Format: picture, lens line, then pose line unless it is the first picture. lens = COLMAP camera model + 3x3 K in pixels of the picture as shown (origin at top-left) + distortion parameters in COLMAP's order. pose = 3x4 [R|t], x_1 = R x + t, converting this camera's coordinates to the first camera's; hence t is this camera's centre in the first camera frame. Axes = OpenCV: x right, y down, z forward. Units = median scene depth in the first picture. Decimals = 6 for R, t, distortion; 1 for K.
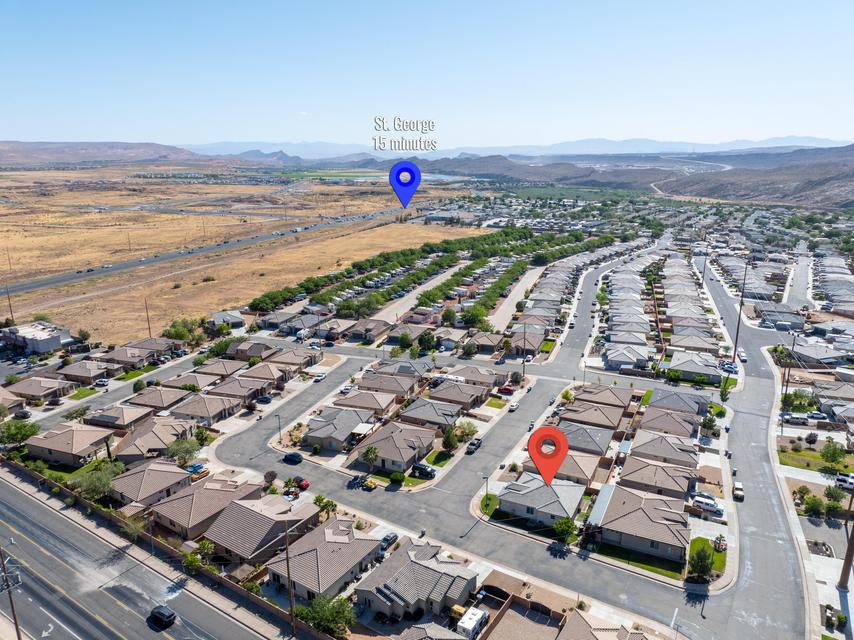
lens RADIAL K [[602.2, 0, 427.0], [0, 602.2, 320.0], [0, 0, 1]] dist [-0.034004, -0.000027]
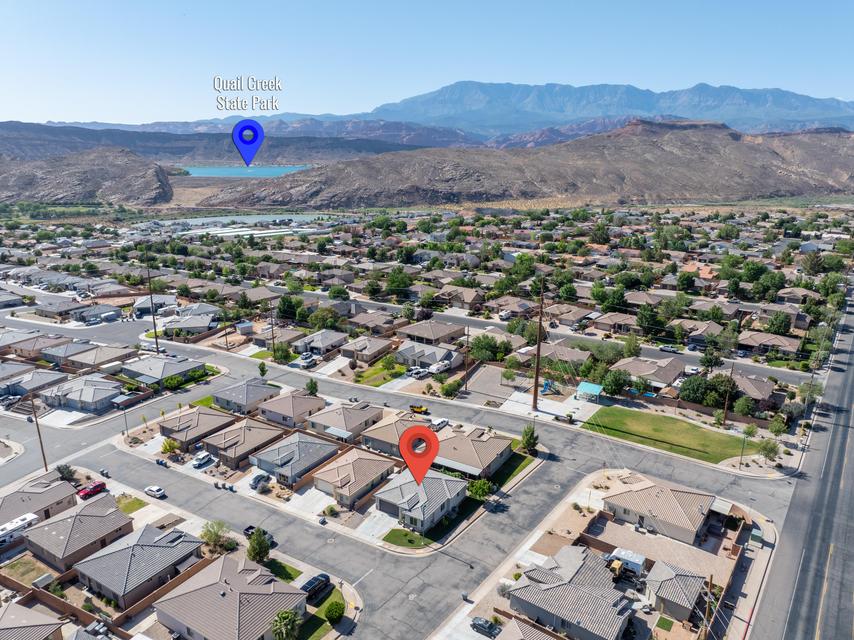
lens RADIAL K [[602.2, 0, 427.0], [0, 602.2, 320.0], [0, 0, 1]] dist [-0.034004, -0.000027]
pose [[0.081571, -0.268883, 0.959712, -0.450739], [0.258556, 0.935664, 0.240170, -0.130017], [-0.962546, 0.228548, 0.145844, 0.564707]]
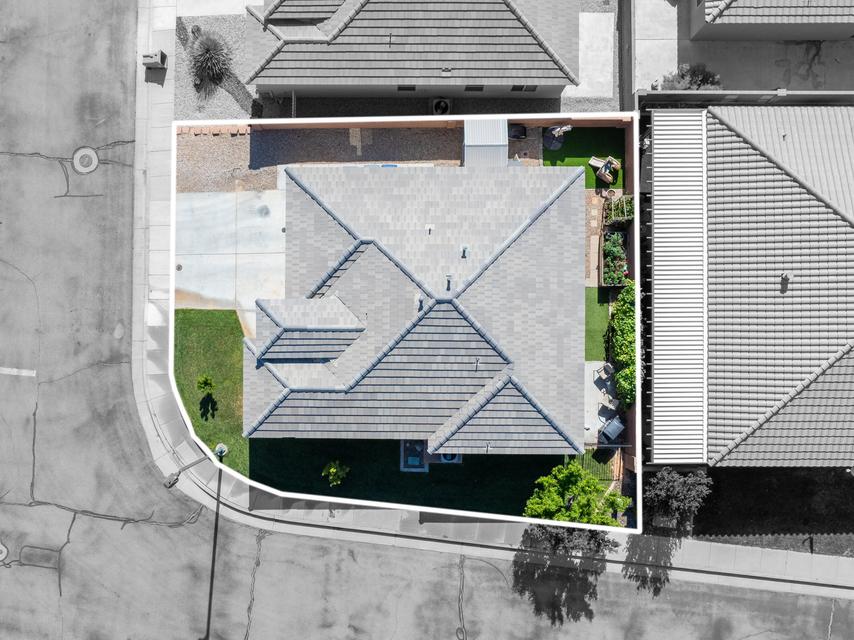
lens RADIAL K [[602.2, 0, 427.0], [0, 602.2, 320.0], [0, 0, 1]] dist [-0.034004, -0.000027]
pose [[0.894871, -0.446232, -0.009131, 0.141625], [0.132437, 0.245940, 0.960195, 0.057479], [-0.426224, -0.860459, 0.279183, 0.666440]]
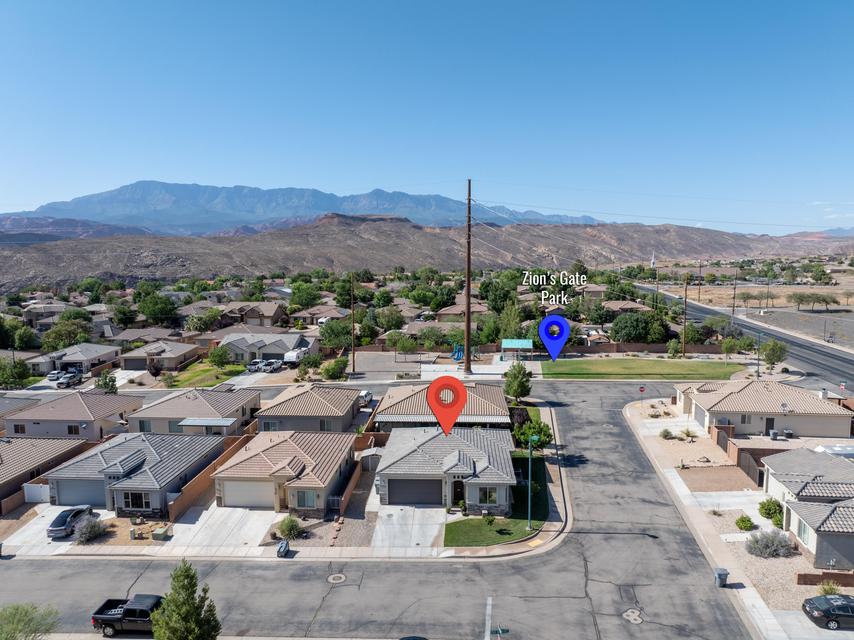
lens RADIAL K [[602.2, 0, 427.0], [0, 602.2, 320.0], [0, 0, 1]] dist [-0.034004, -0.000027]
pose [[-0.398896, -0.099577, 0.911573, -0.166023], [0.248615, 0.945110, 0.212032, 0.055981], [-0.882651, 0.311209, -0.352245, 0.822805]]
